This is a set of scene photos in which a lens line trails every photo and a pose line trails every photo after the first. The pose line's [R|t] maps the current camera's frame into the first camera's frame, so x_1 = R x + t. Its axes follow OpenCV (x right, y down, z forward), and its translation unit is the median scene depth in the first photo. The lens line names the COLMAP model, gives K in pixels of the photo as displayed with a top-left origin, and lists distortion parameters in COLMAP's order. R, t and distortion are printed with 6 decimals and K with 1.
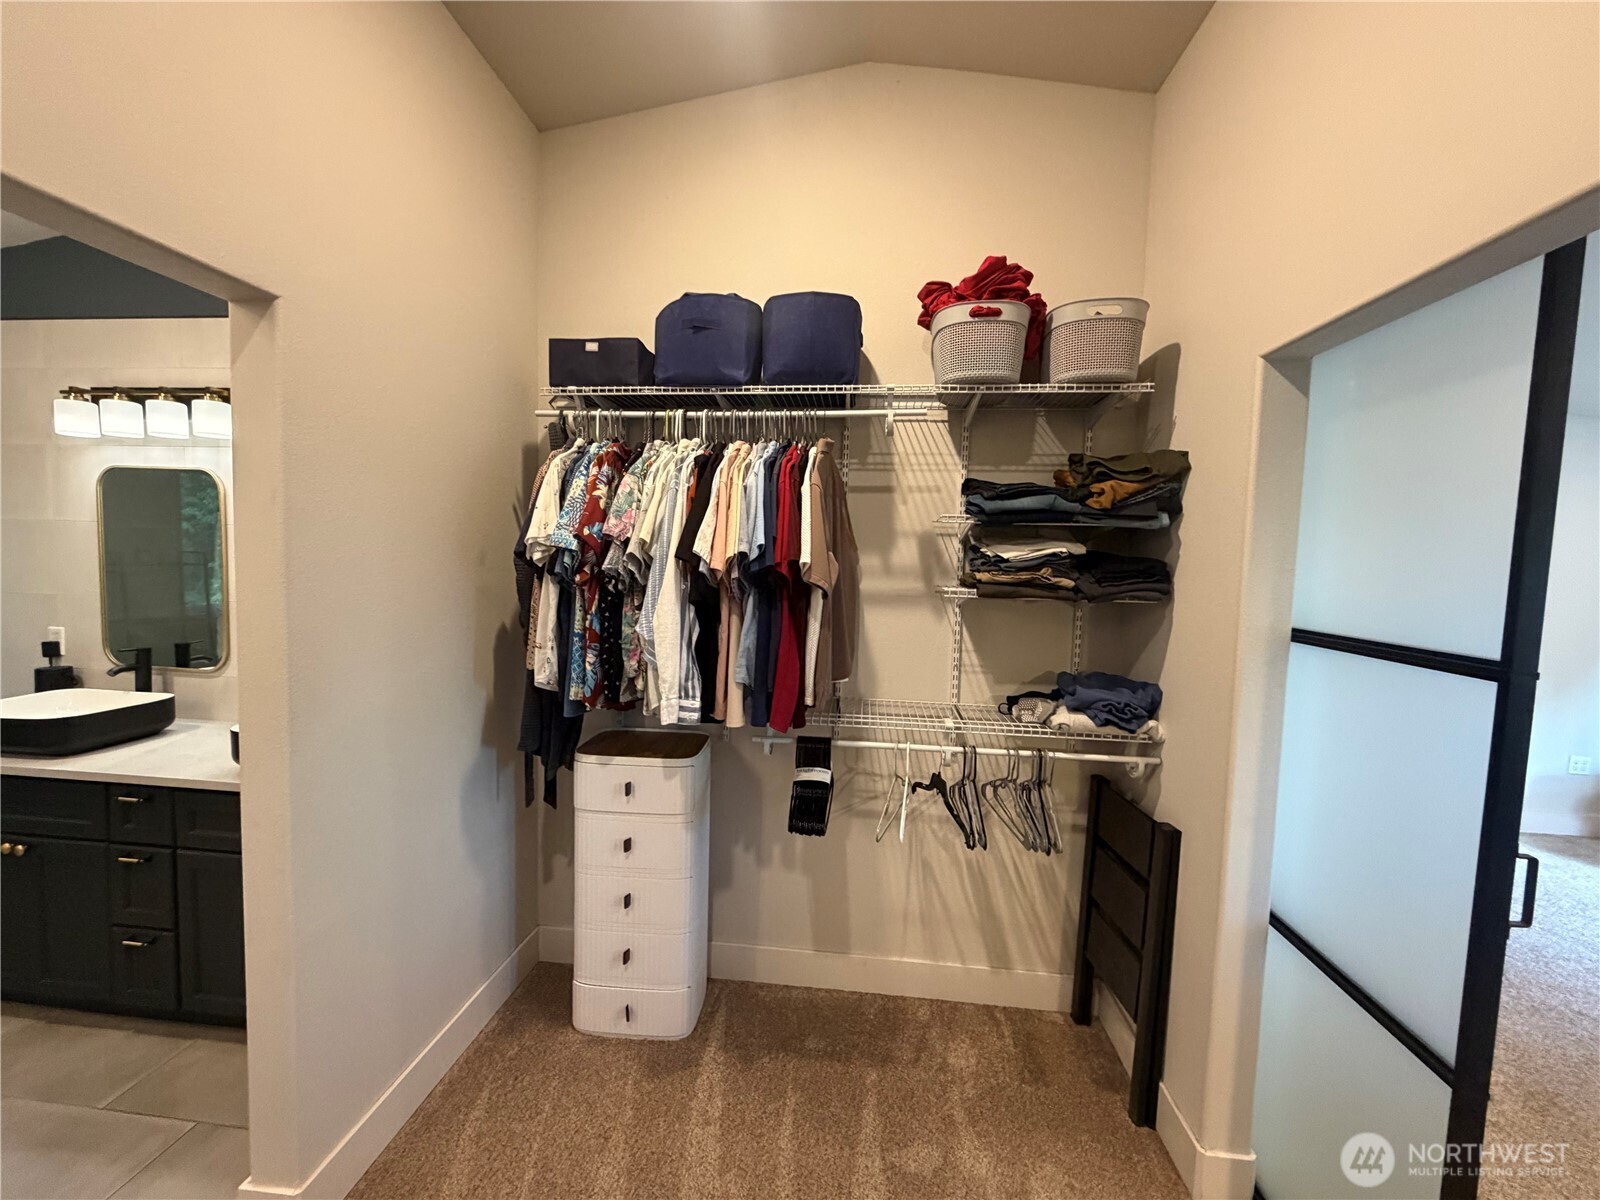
lens RADIAL K [[636.5, 0, 795.5], [0, 636.5, 602.2], [0, 0, 1]] dist [-0.000883, 0.000735]
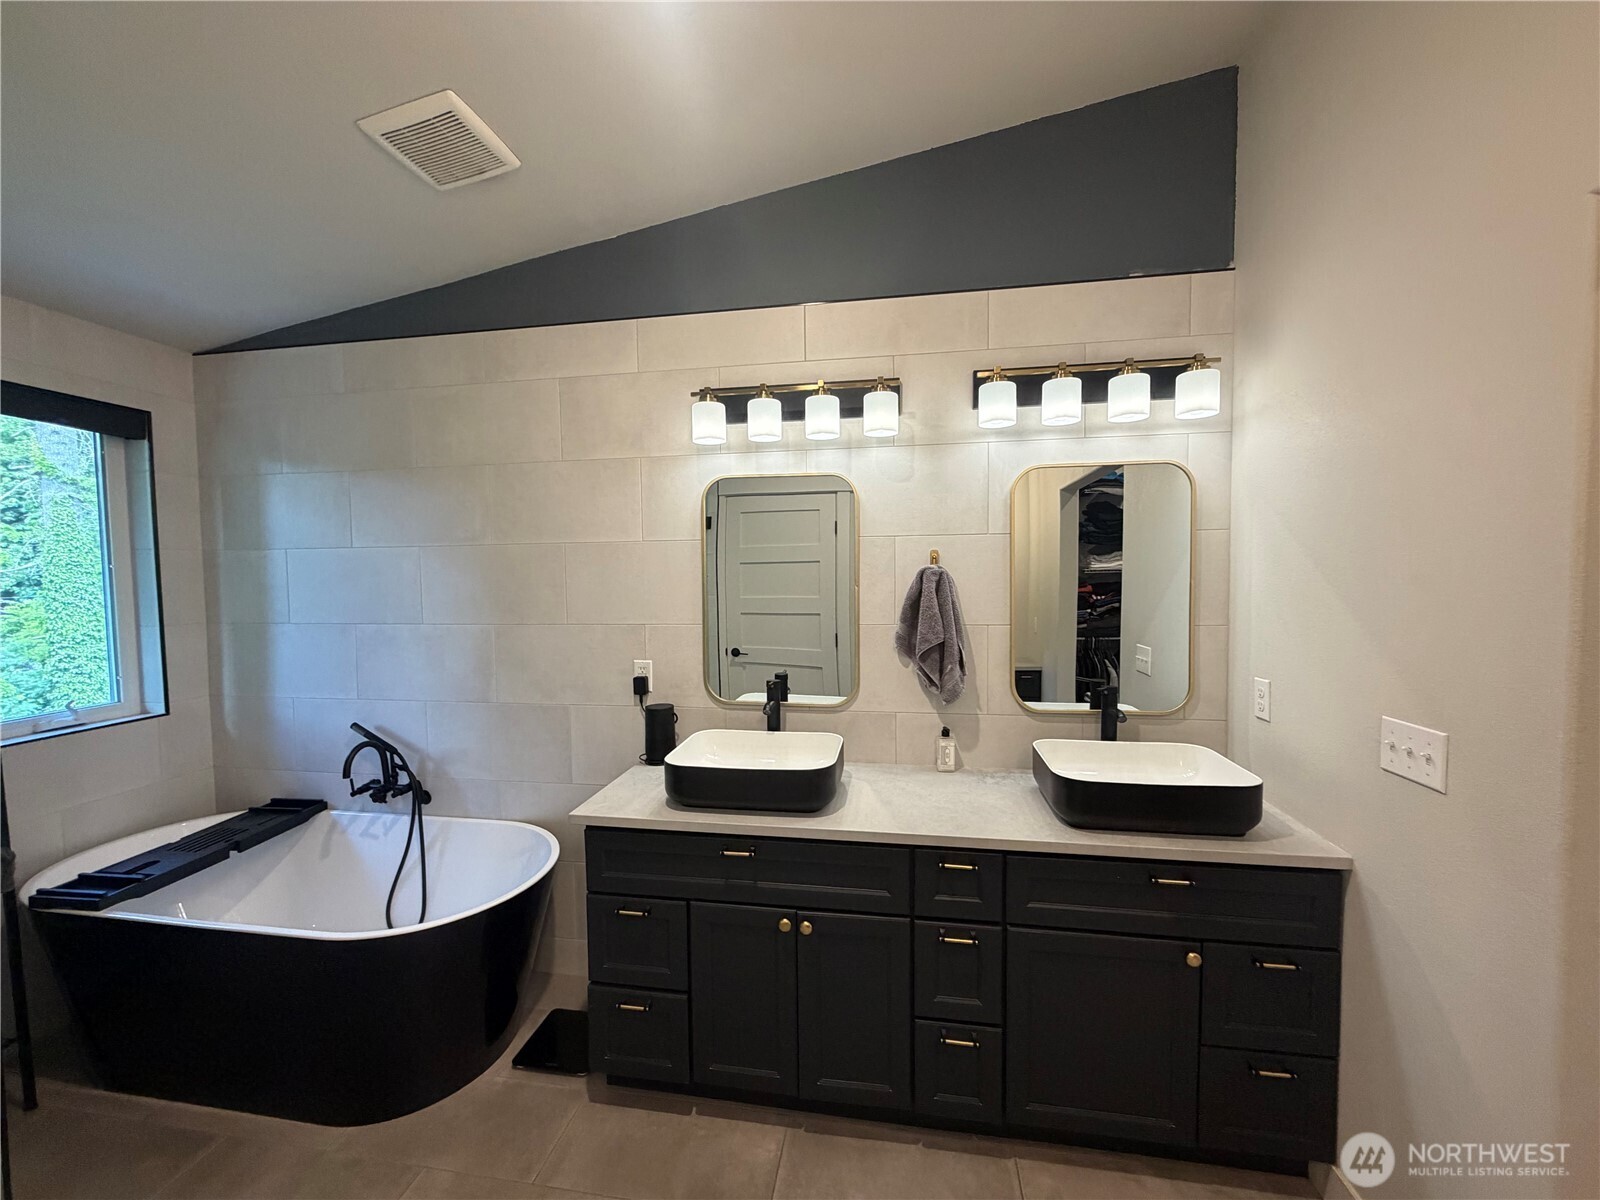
lens RADIAL K [[636.5, 0, 795.5], [0, 636.5, 602.2], [0, 0, 1]] dist [-0.000883, 0.000735]
pose [[0.997924, -0.038184, -0.051869, -0.976110], [0.037240, 0.999125, -0.019046, -0.019721], [0.052551, 0.017075, 0.998472, 0.129685]]
